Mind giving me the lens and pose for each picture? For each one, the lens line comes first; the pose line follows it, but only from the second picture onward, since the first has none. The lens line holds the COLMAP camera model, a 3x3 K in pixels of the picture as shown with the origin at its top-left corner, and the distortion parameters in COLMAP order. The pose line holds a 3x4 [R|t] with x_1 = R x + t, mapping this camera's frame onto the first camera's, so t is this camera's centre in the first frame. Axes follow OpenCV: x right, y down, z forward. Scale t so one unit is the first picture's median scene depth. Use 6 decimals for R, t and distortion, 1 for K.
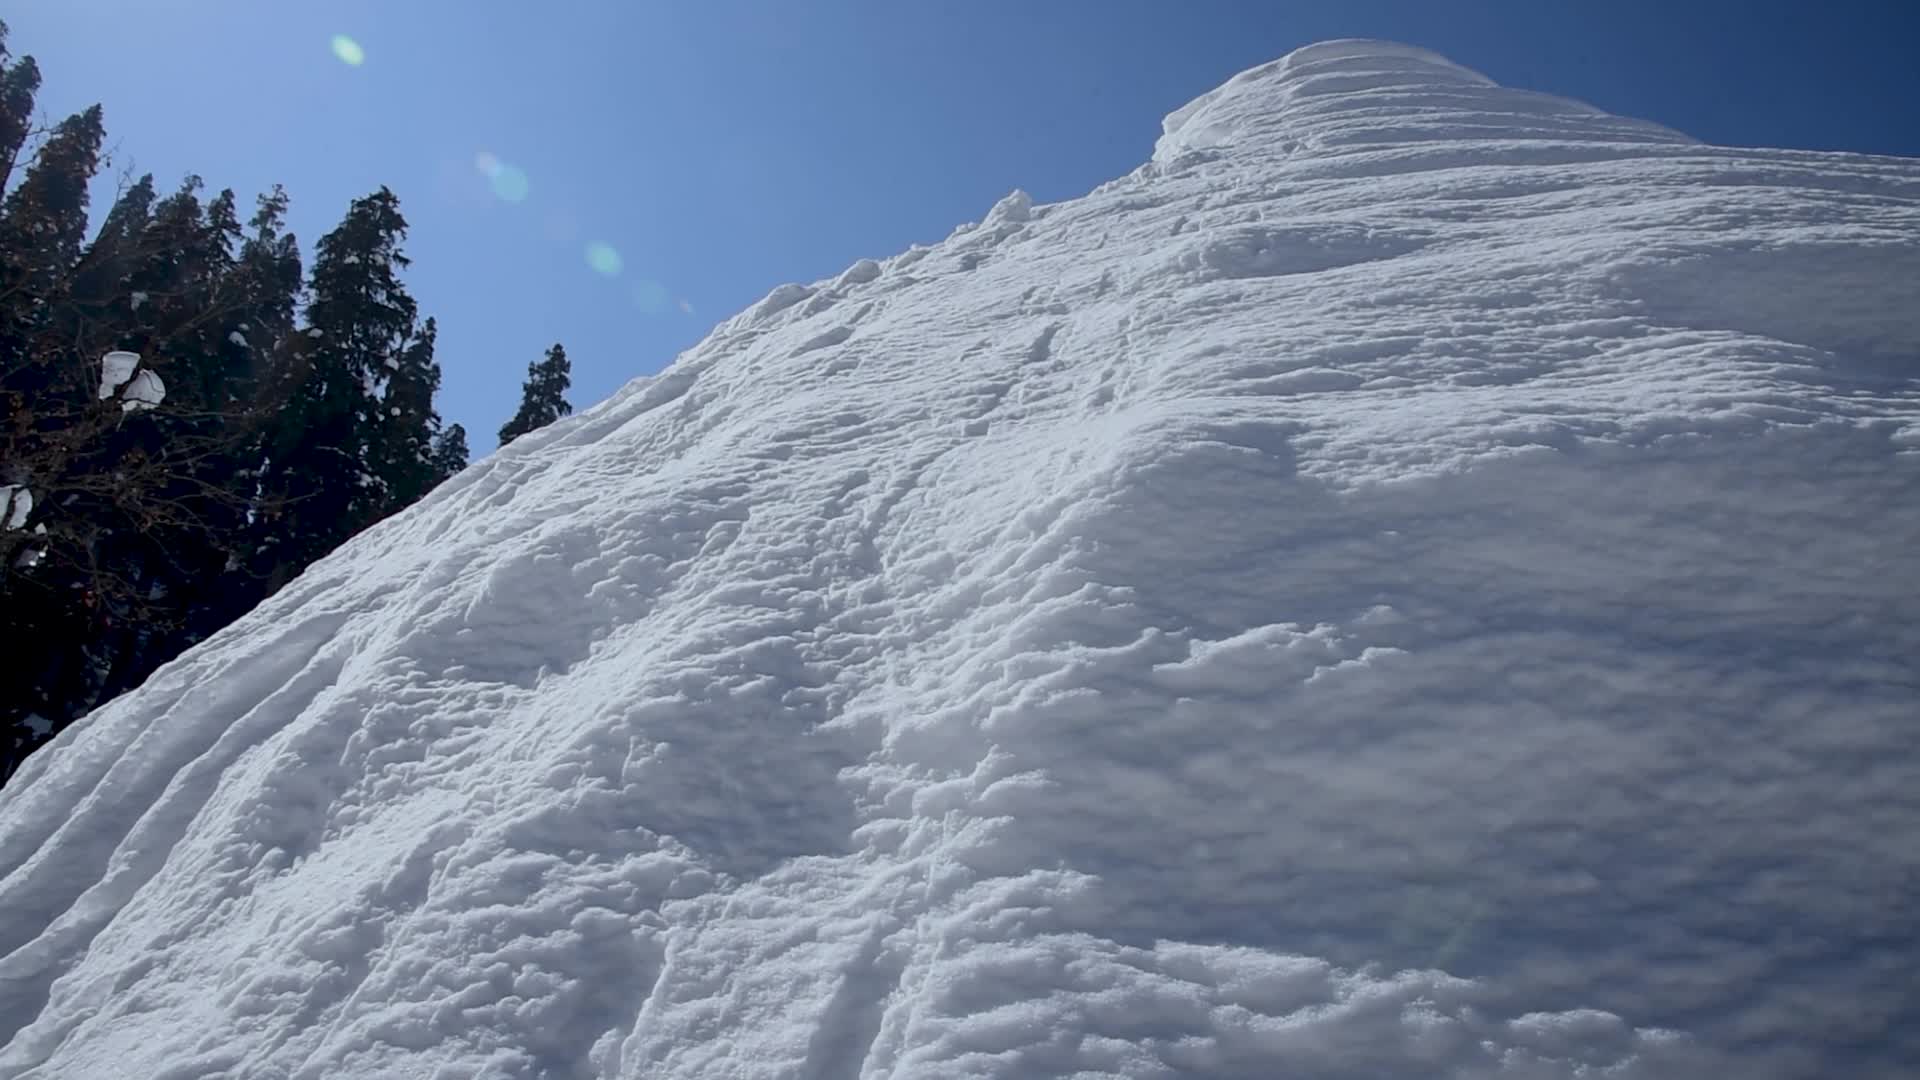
lens RADIAL K [[1357.3, 0, 991.0], [0, 1357.3, 546.6], [0, 0, 1]] dist [-0.113466, 0.071290]
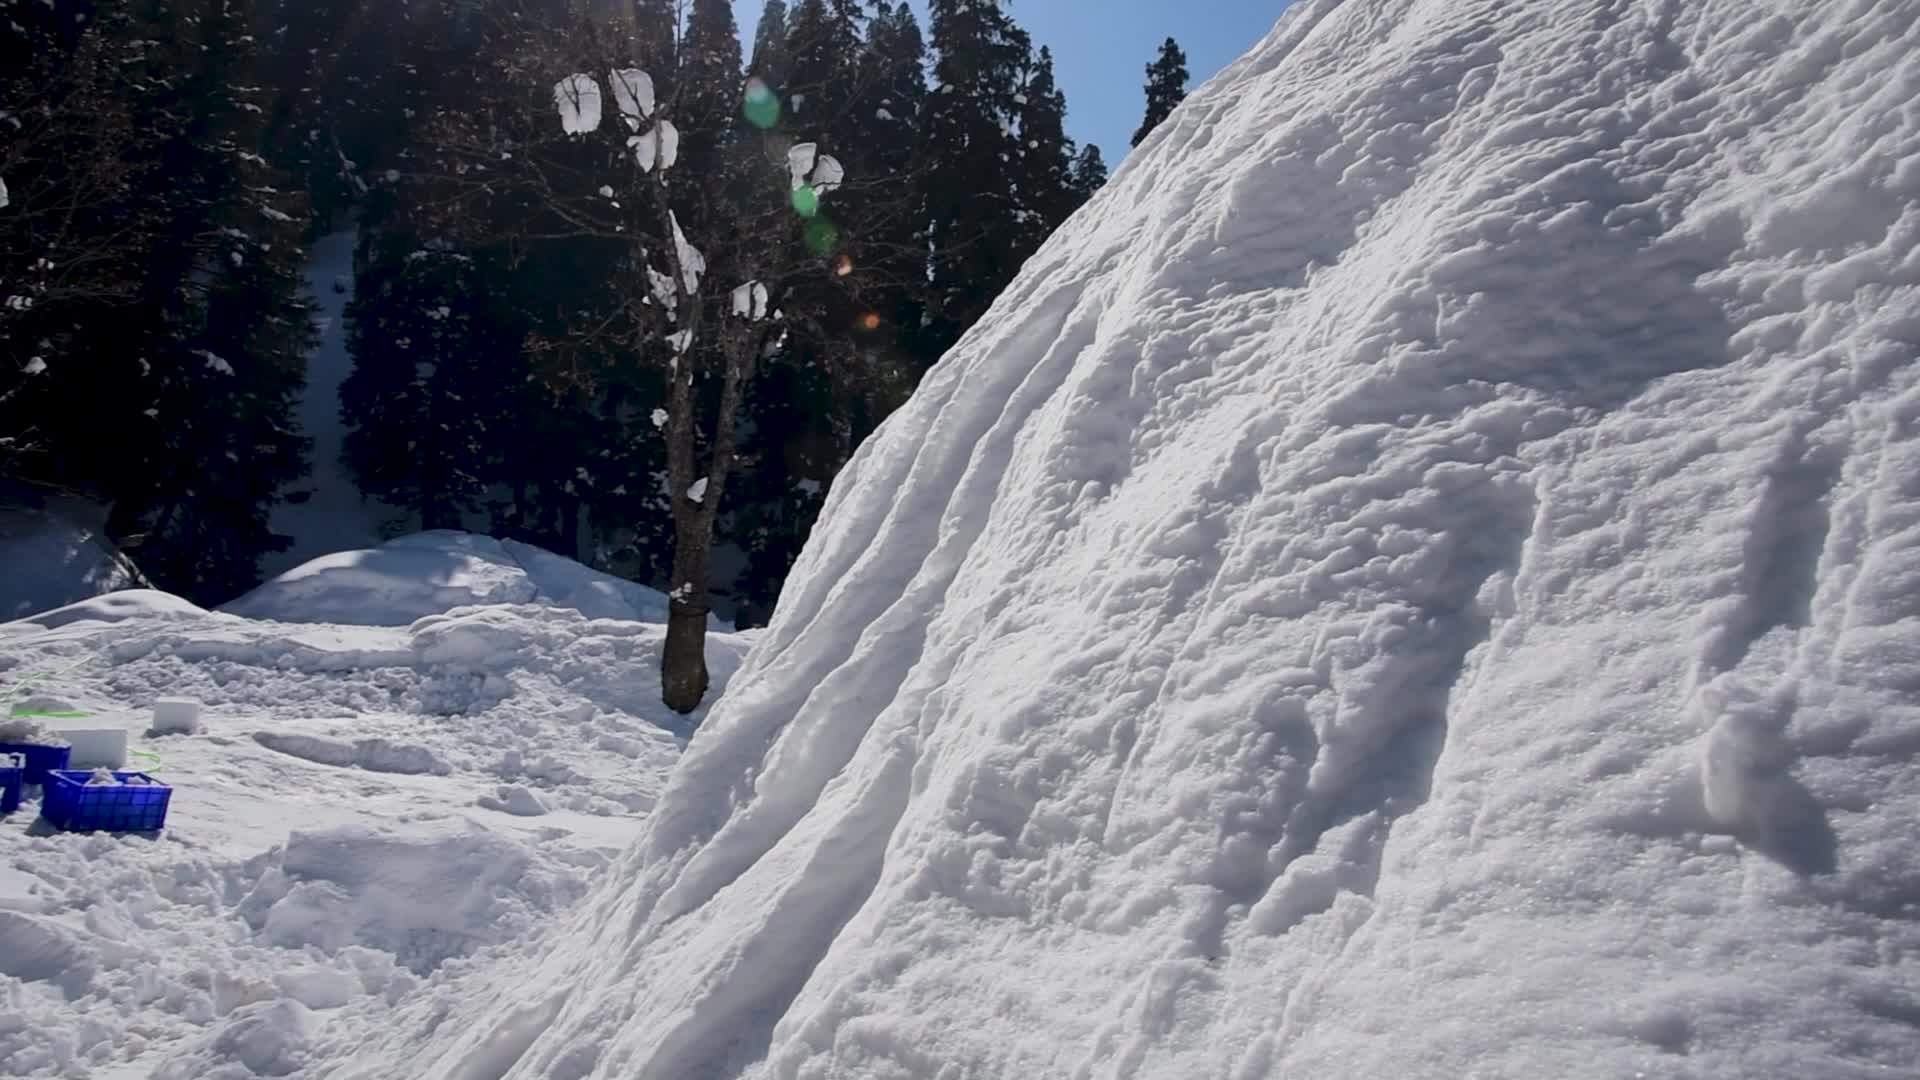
lens RADIAL K [[1357.3, 0, 991.0], [0, 1357.3, 546.6], [0, 0, 1]] dist [-0.113466, 0.071290]
pose [[0.871545, -0.101722, -0.479647, -0.098446], [0.211780, 0.960384, 0.181140, 0.067177], [0.442219, -0.259452, 0.858561, 0.013791]]
